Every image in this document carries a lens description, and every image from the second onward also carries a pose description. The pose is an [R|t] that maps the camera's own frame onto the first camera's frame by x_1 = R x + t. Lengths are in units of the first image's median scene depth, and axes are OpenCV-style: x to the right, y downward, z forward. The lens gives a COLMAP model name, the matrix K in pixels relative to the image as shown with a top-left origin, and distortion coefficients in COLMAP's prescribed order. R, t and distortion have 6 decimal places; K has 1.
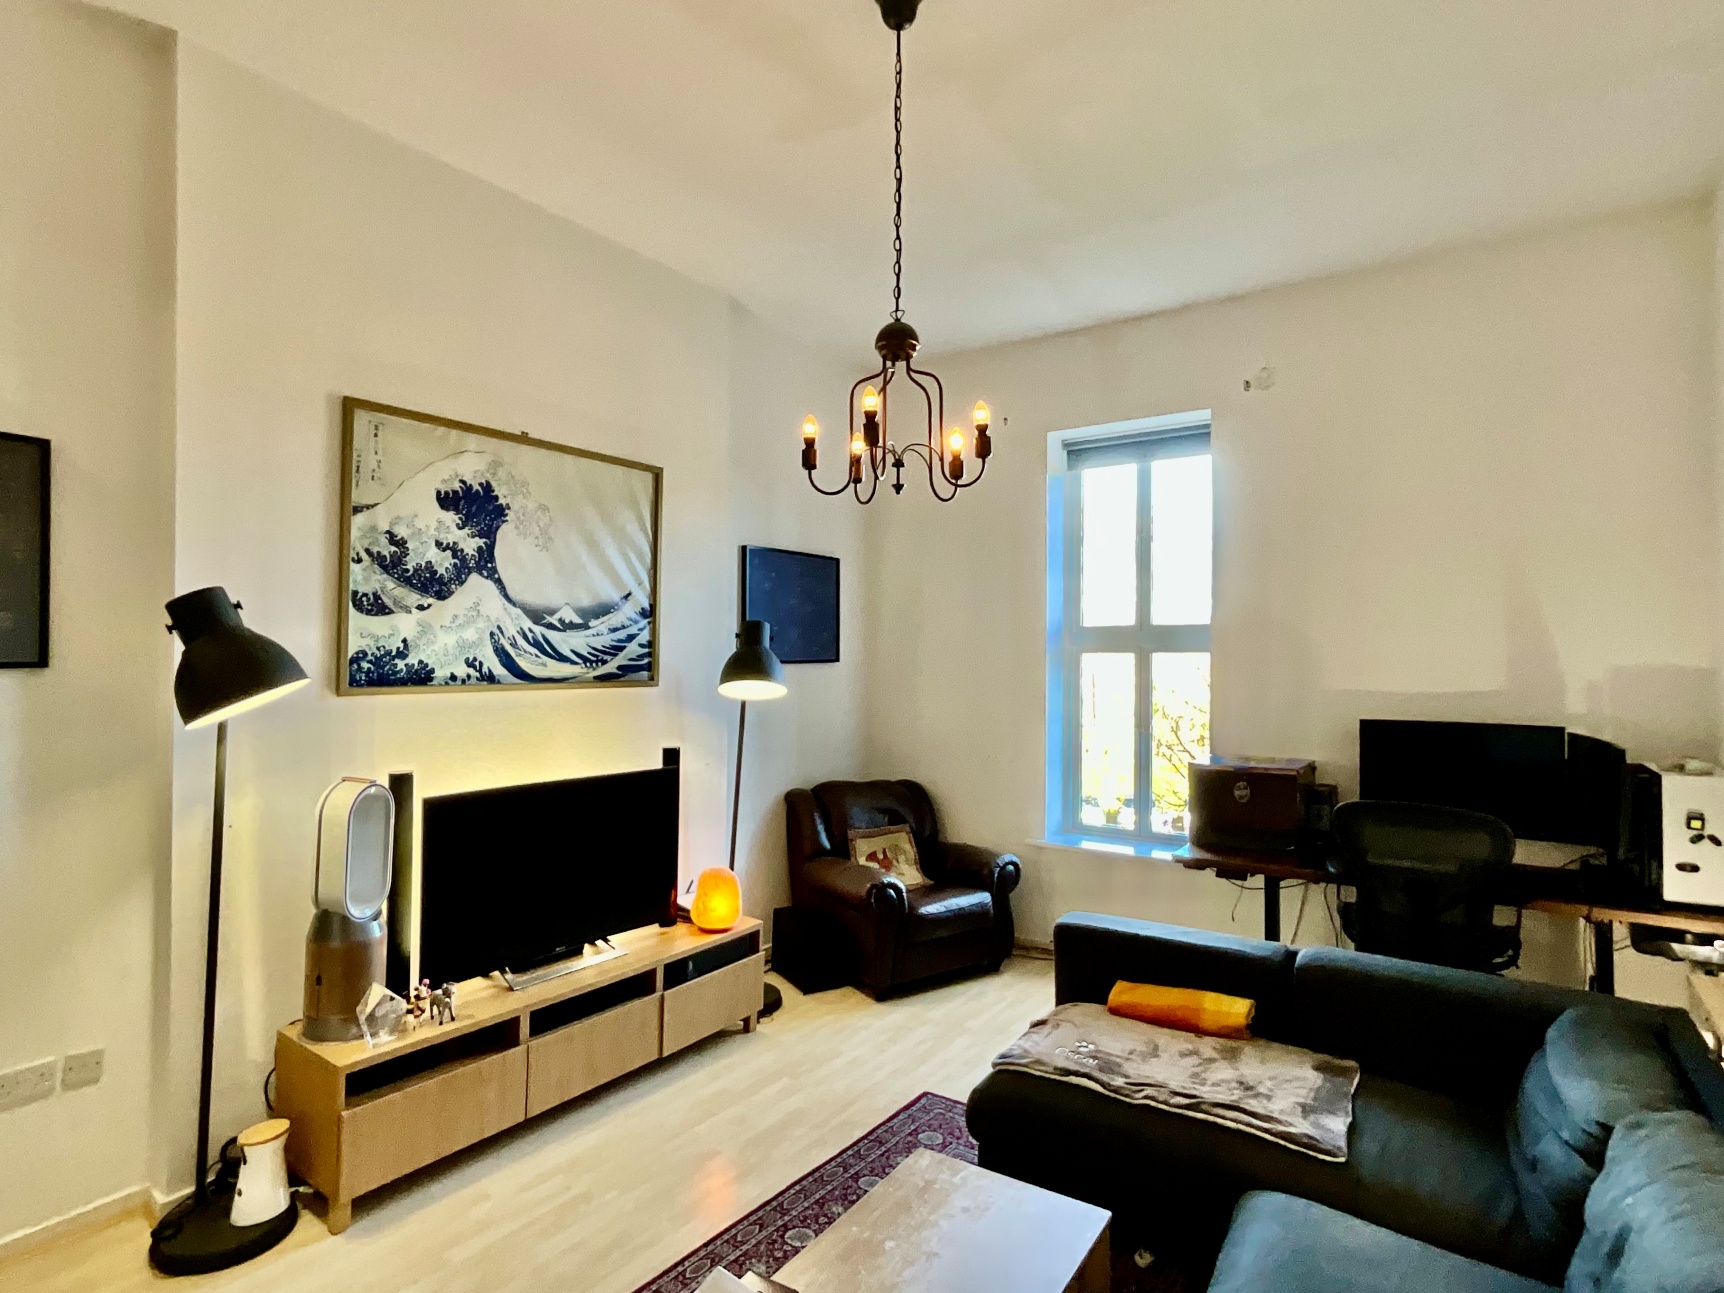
lens RADIAL K [[911.3, 0, 857.8], [0, 911.3, 648.8], [0, 0, 1]] dist [-0.002959, 0.002059]
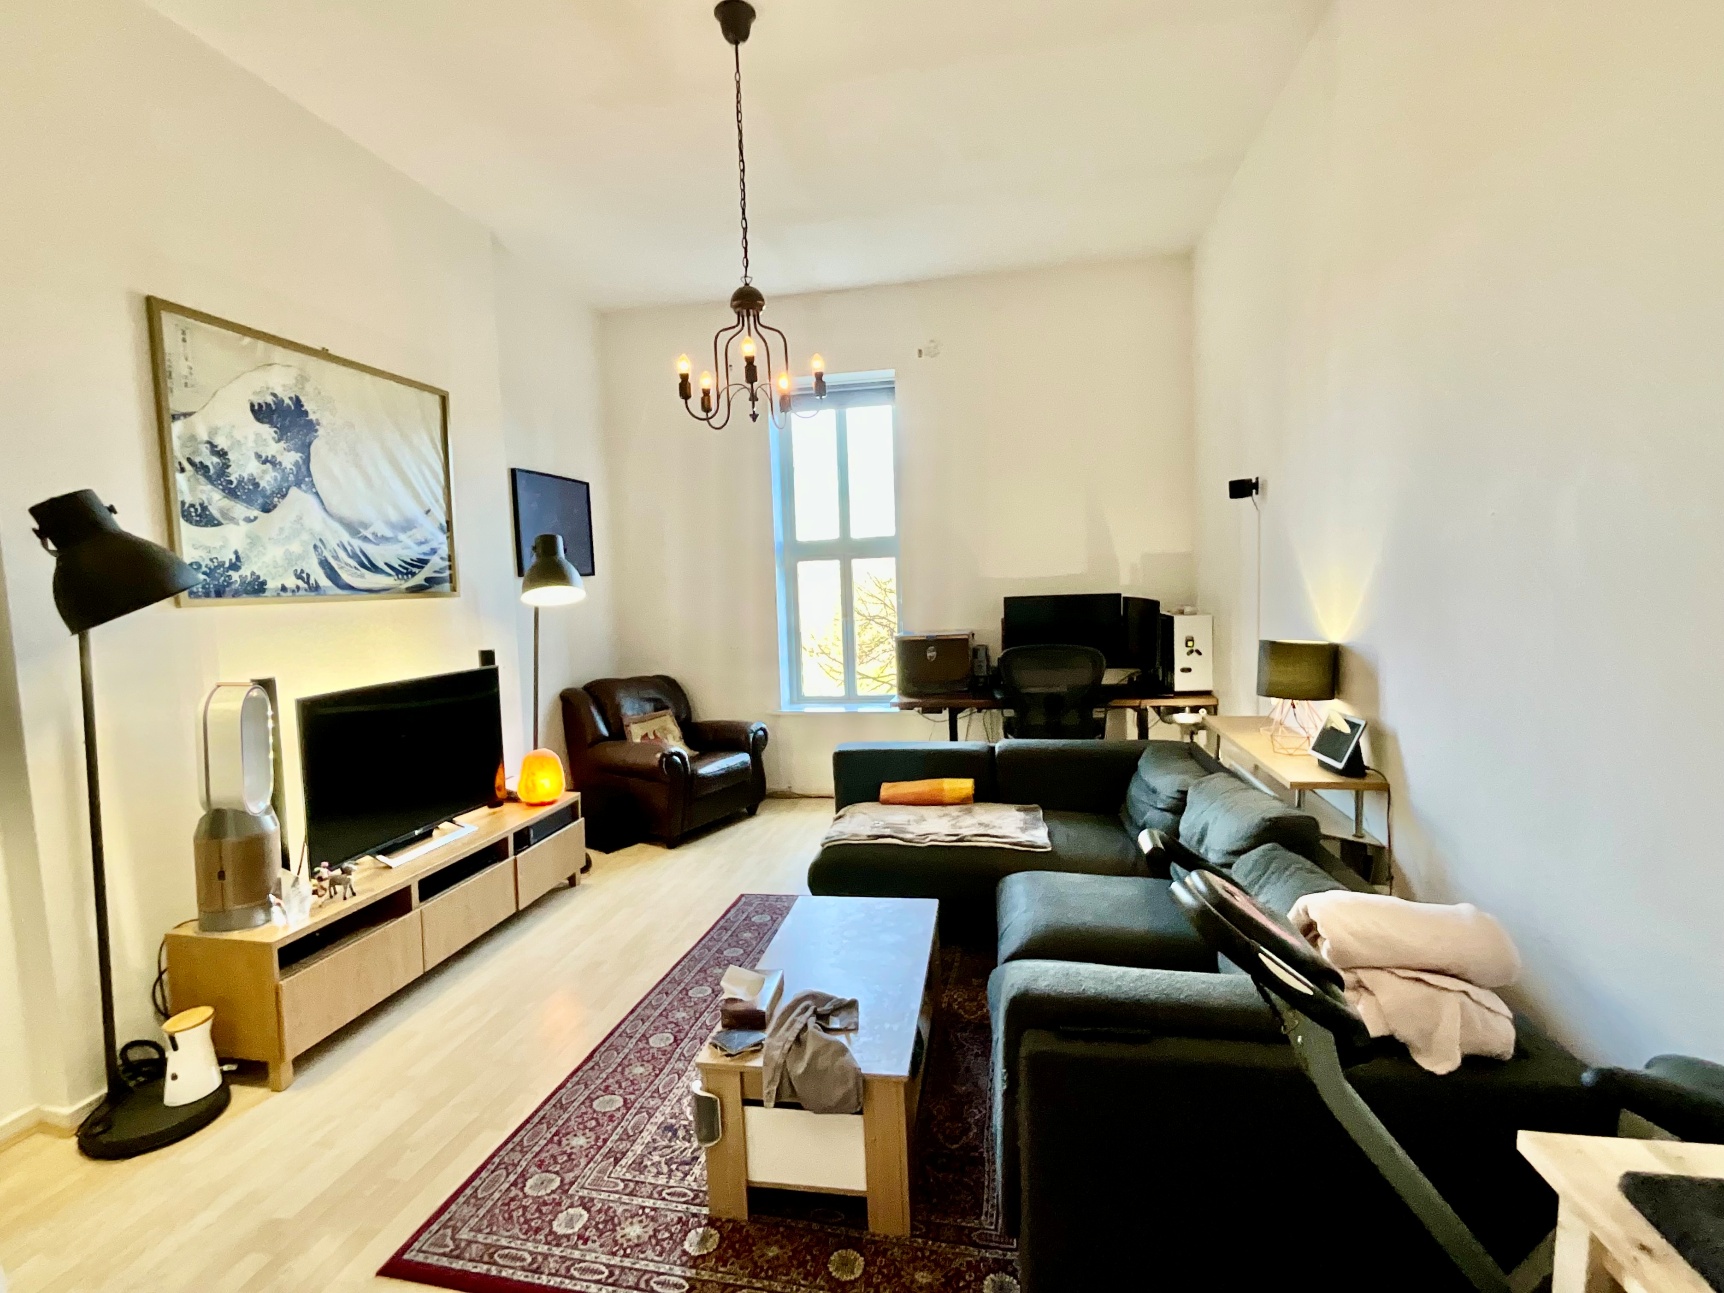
lens RADIAL K [[815.9, 0, 864.0], [0, 815.9, 646.3], [0, 0, 1]] dist [-0.003416, 0.005173]
pose [[0.909982, -0.071488, 0.408439, -0.230150], [0.037189, 0.995127, 0.091320, 0.036422], [-0.412977, -0.067910, 0.908206, -0.111633]]
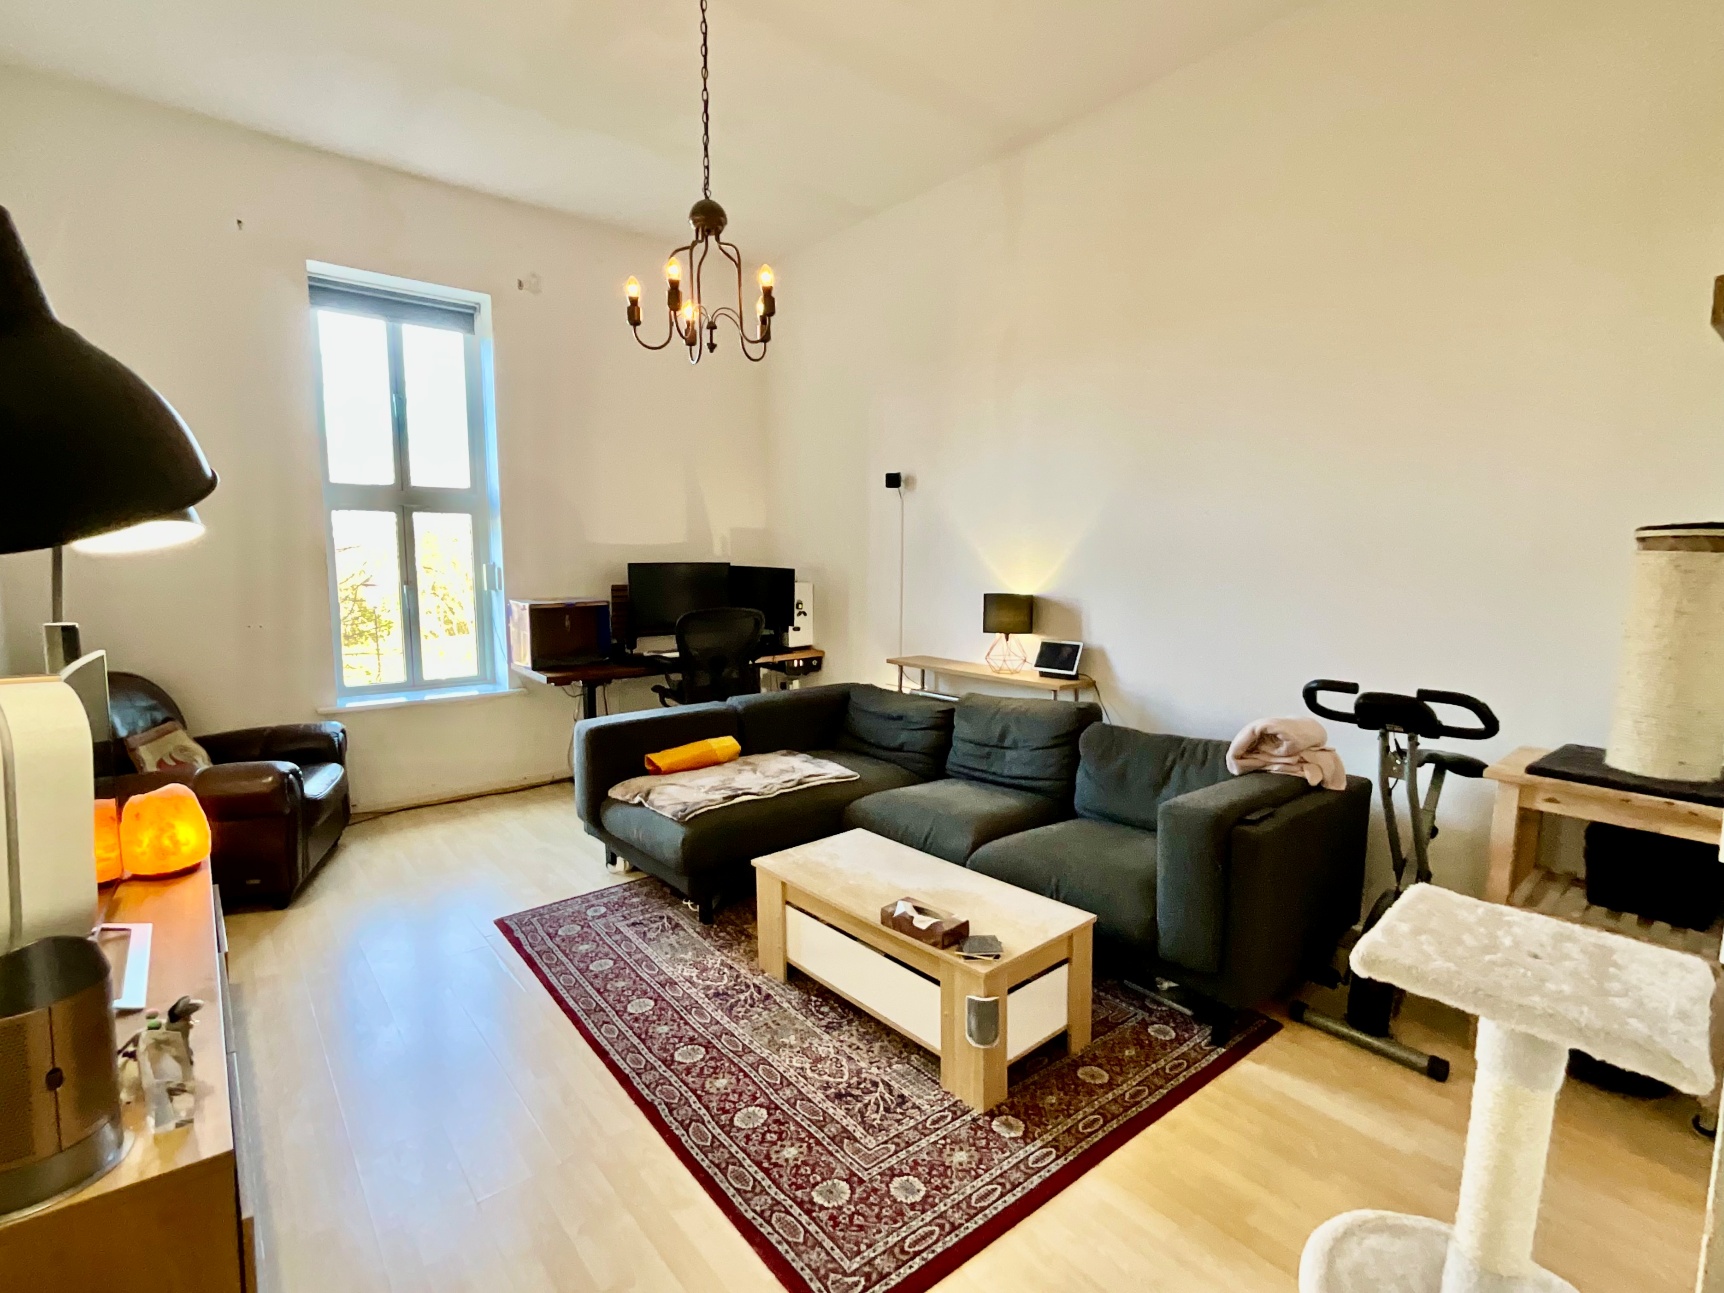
lens RADIAL K [[801.2, 0, 876.0], [0, 801.2, 646.8], [0, 0, 1]] dist [-0.013204, 0.000001]
pose [[0.264909, -0.118213, 0.957000, -0.688641], [-0.013021, 0.991928, 0.126132, 0.055997], [-0.964185, -0.045875, 0.261231, 0.368097]]
